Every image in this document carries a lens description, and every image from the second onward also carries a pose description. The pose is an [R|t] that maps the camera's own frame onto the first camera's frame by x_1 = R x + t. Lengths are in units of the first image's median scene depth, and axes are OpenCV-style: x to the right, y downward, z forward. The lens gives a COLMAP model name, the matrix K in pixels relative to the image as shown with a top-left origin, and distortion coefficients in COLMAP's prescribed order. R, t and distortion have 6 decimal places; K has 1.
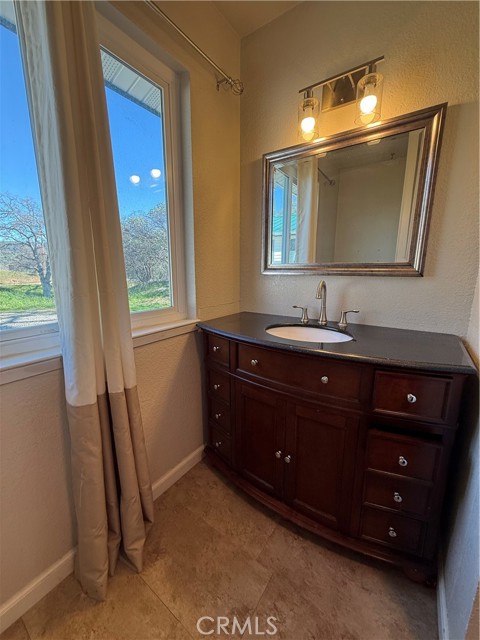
lens RADIAL K [[254.2, 0, 240.1], [0, 254.2, 317.4], [0, 0, 1]] dist [0.001973, -0.000138]
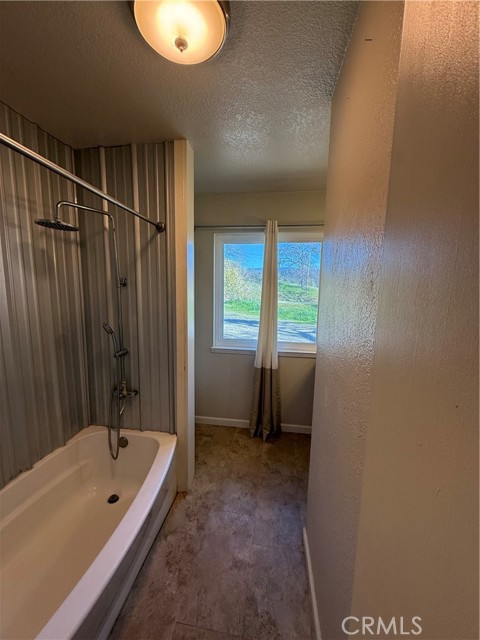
lens RADIAL K [[254.2, 0, 240.4], [0, 254.2, 321.7], [0, 0, 1]] dist [0.001973, -0.000138]
pose [[0.451069, 0.130964, -0.882828, 1.336681], [-0.188049, 0.980915, 0.049433, -0.218919], [0.872453, 0.143717, 0.467088, -0.475261]]
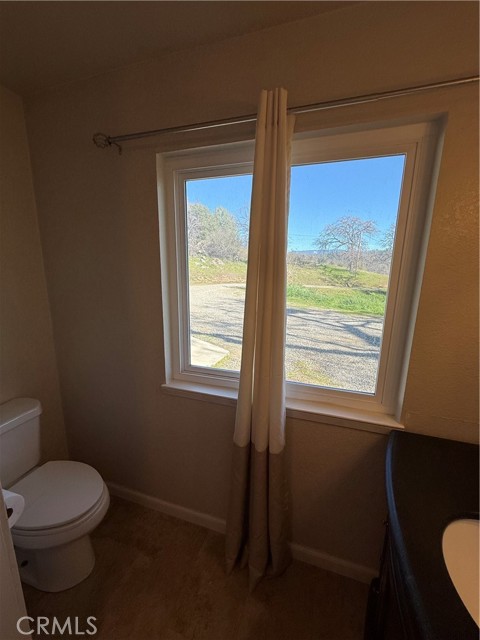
lens RADIAL K [[254.2, 0, 239.9], [0, 254.2, 318.2], [0, 0, 1]] dist [0.001973, -0.000138]
pose [[0.294585, 0.187489, -0.937053, 0.422258], [-0.201892, 0.970642, 0.130740, -0.371428], [0.934056, 0.150669, 0.323789, 0.297310]]
